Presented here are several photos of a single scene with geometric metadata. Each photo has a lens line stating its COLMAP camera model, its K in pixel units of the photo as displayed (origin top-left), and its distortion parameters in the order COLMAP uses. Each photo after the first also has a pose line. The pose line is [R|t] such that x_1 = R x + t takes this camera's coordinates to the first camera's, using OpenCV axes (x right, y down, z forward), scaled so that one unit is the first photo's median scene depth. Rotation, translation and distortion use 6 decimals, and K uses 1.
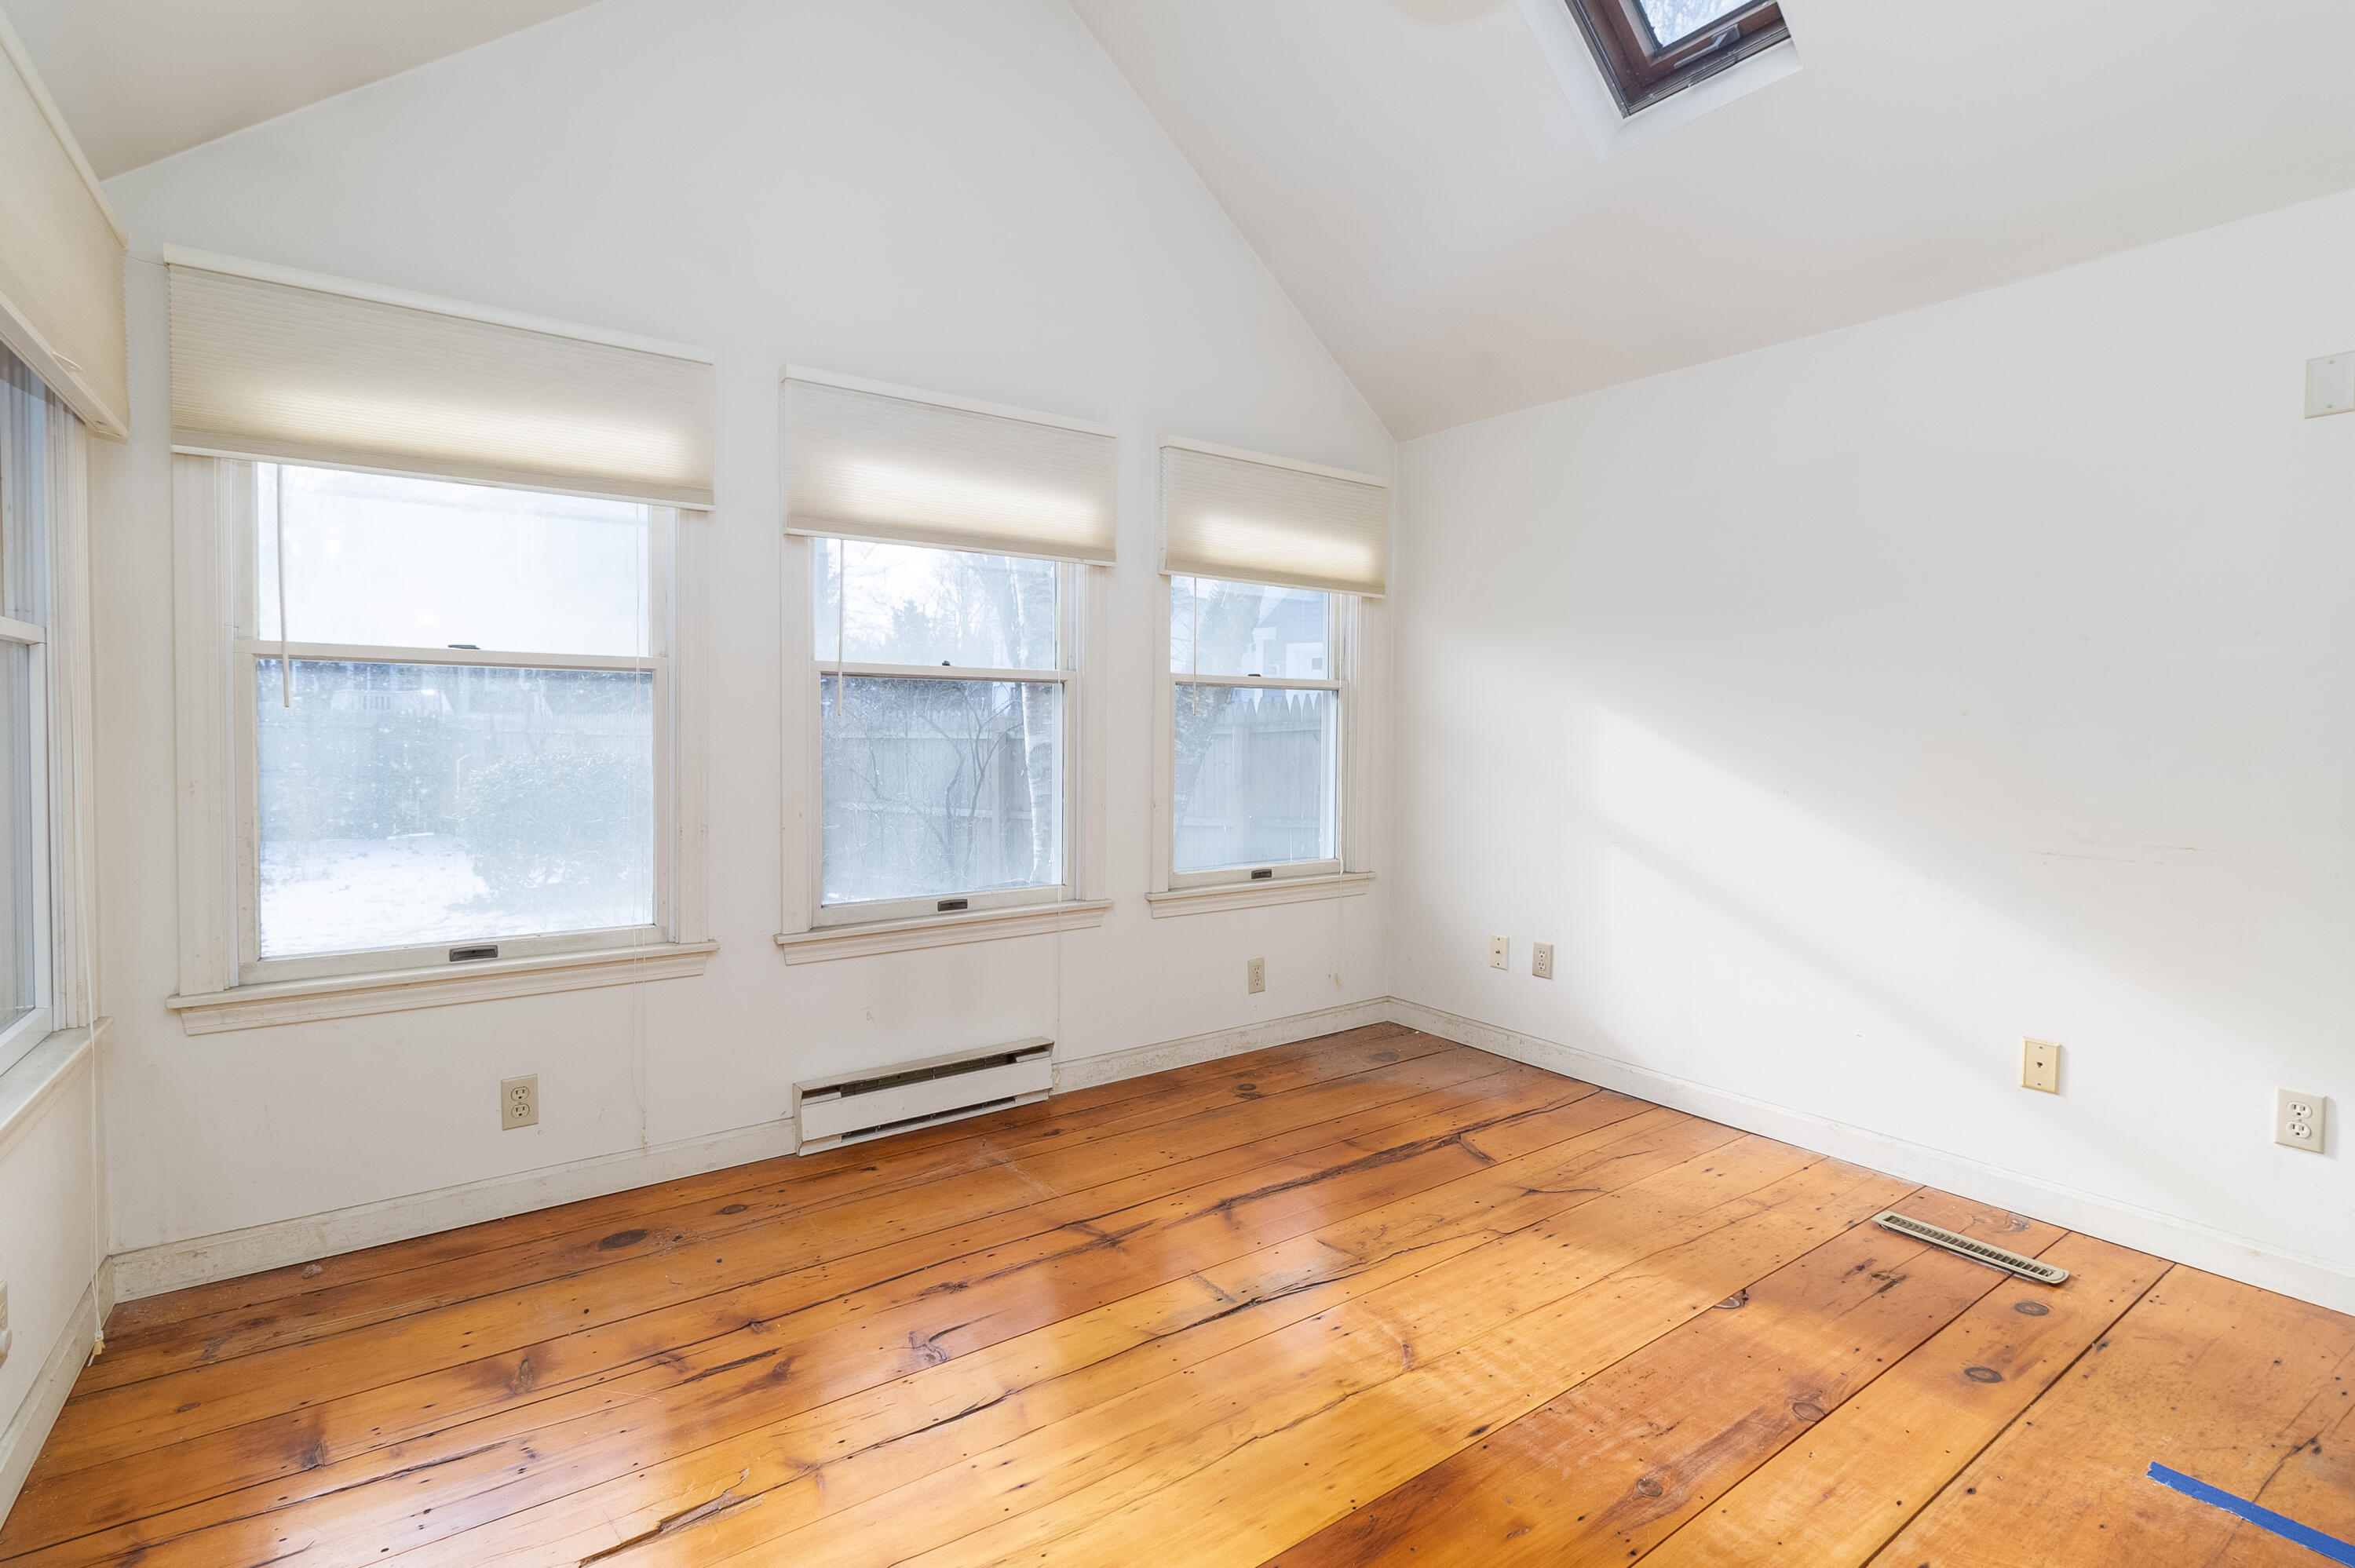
lens RADIAL K [[1081.7, 0, 1192.5], [0, 1081.7, 757.1], [0, 0, 1]] dist [0.001613, 0.000411]
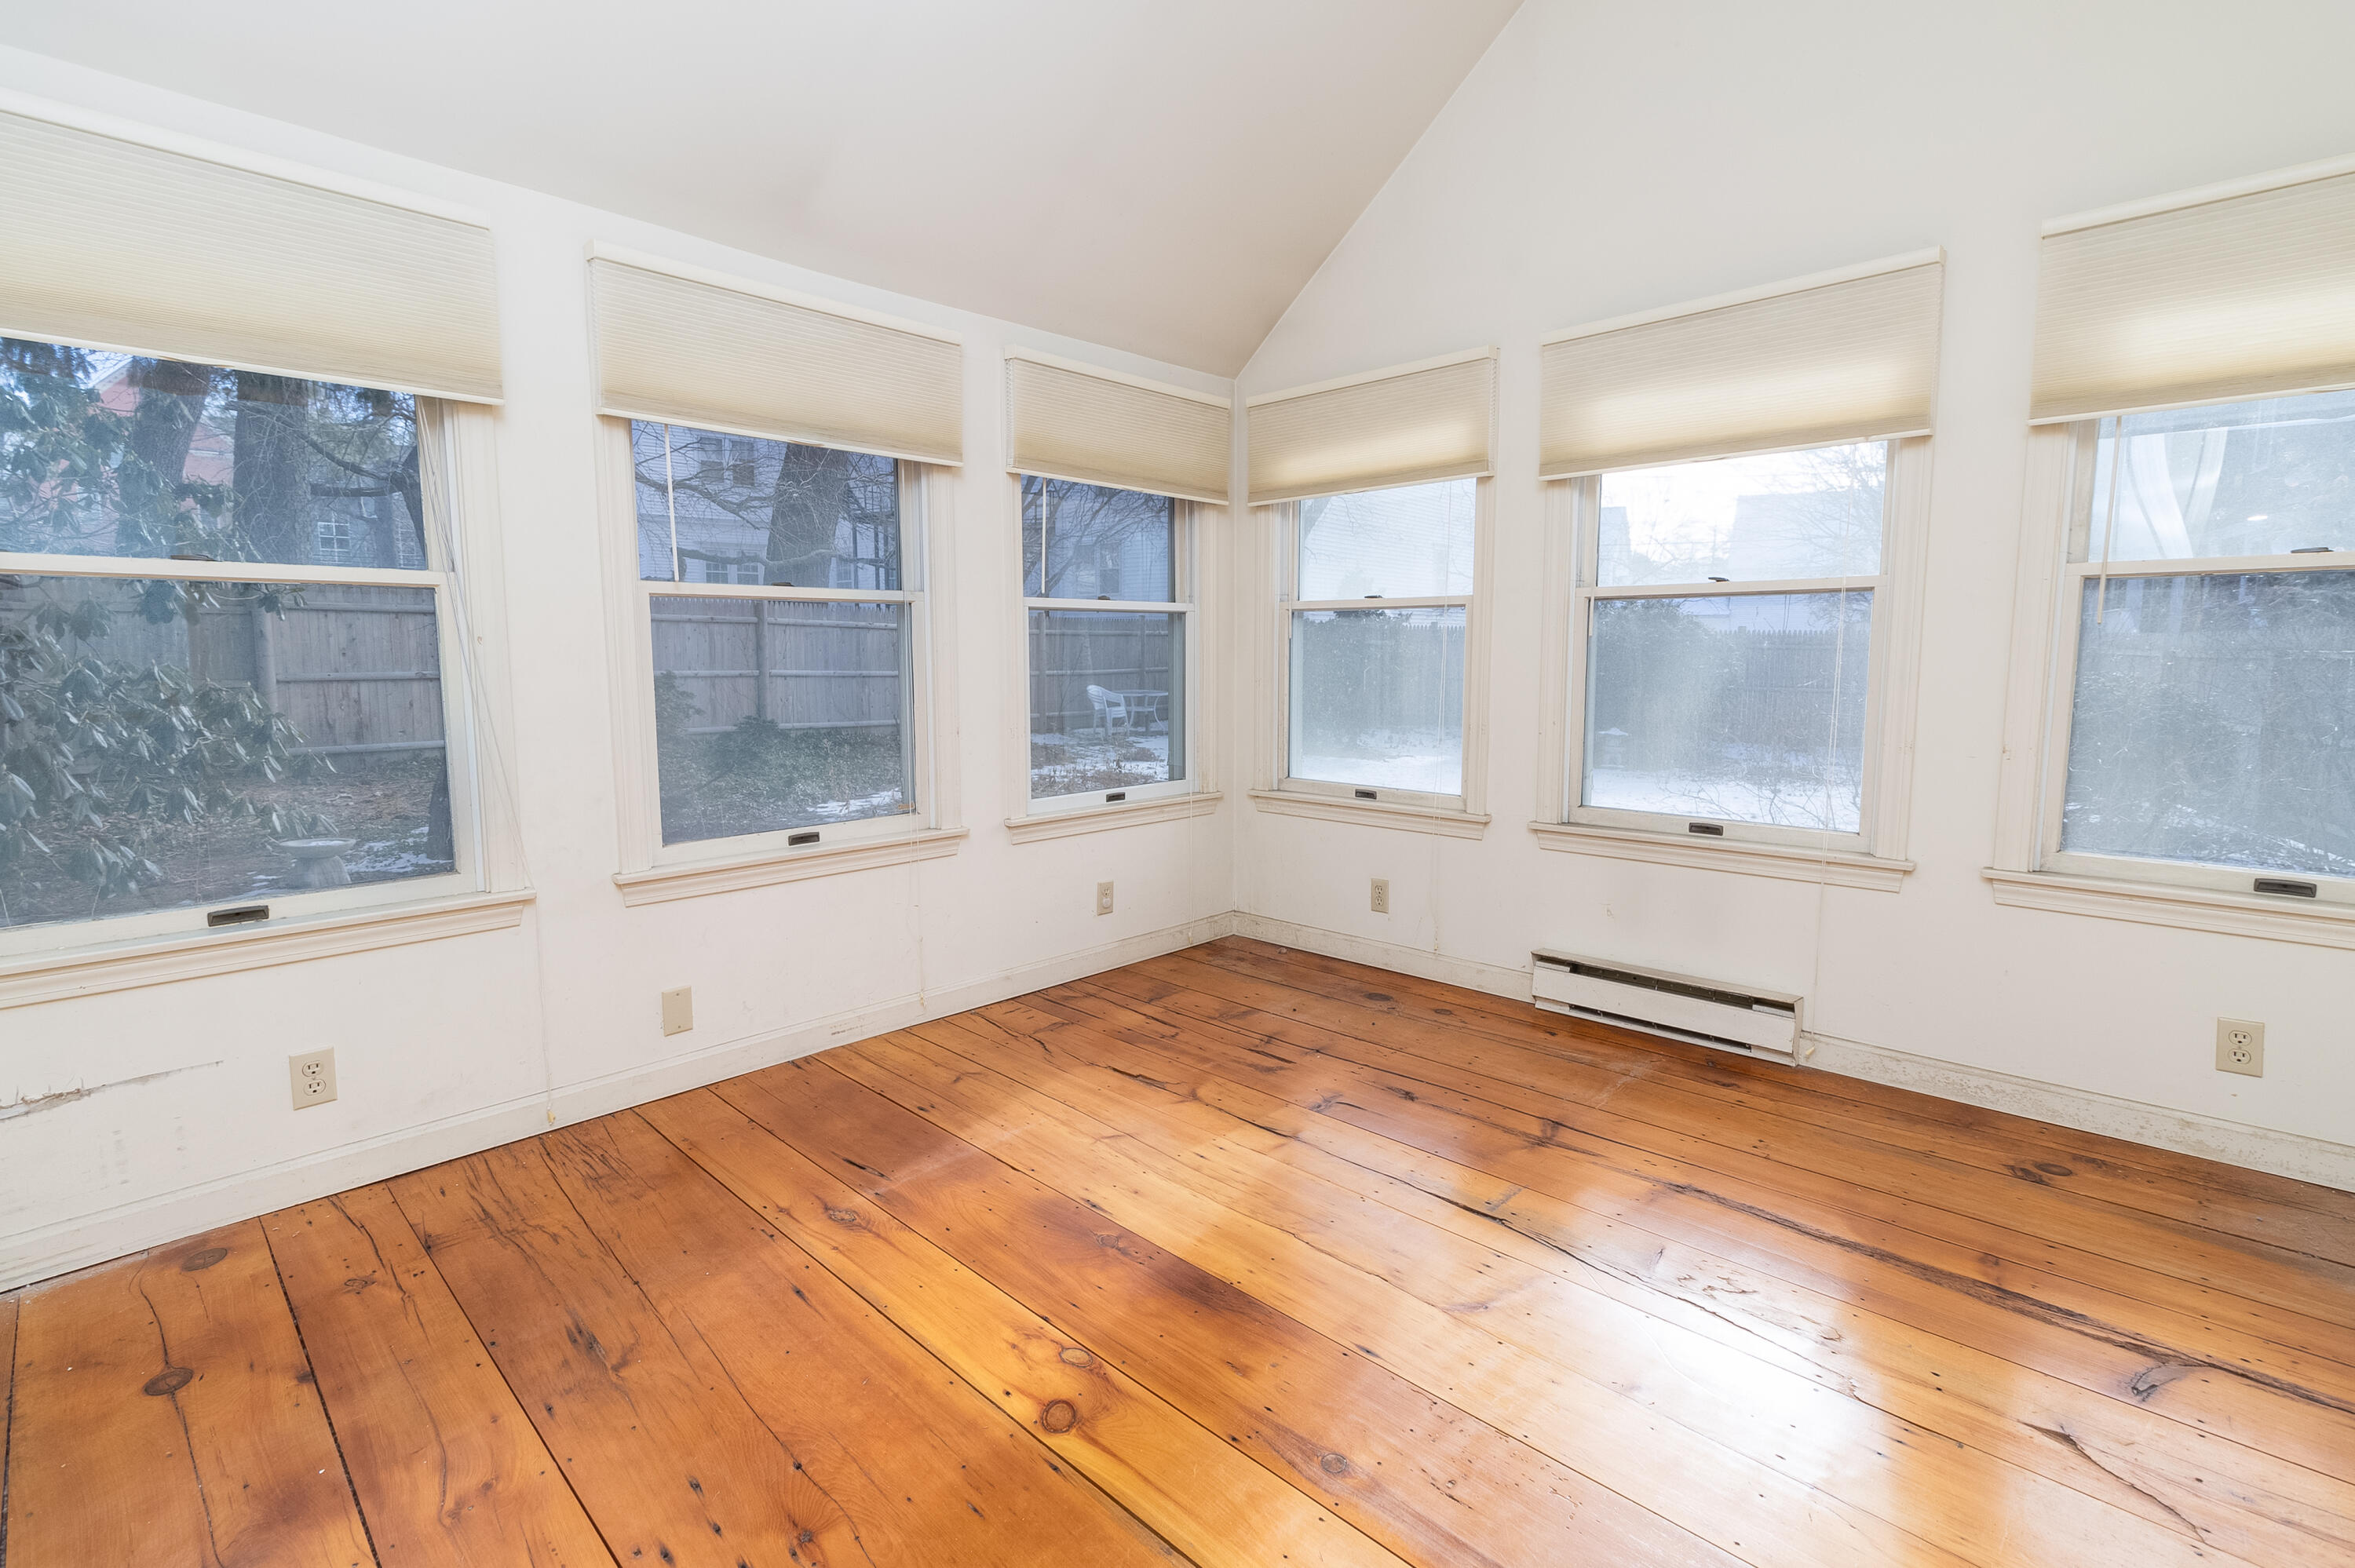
lens RADIAL K [[1081.7, 0, 1192.5], [0, 1081.7, 757.1], [0, 0, 1]] dist [0.001613, 0.000411]
pose [[0.187989, 0.090683, -0.977976, 0.719213], [-0.020919, 0.995872, 0.088321, -0.004755], [0.981948, 0.003855, 0.189111, 0.403566]]
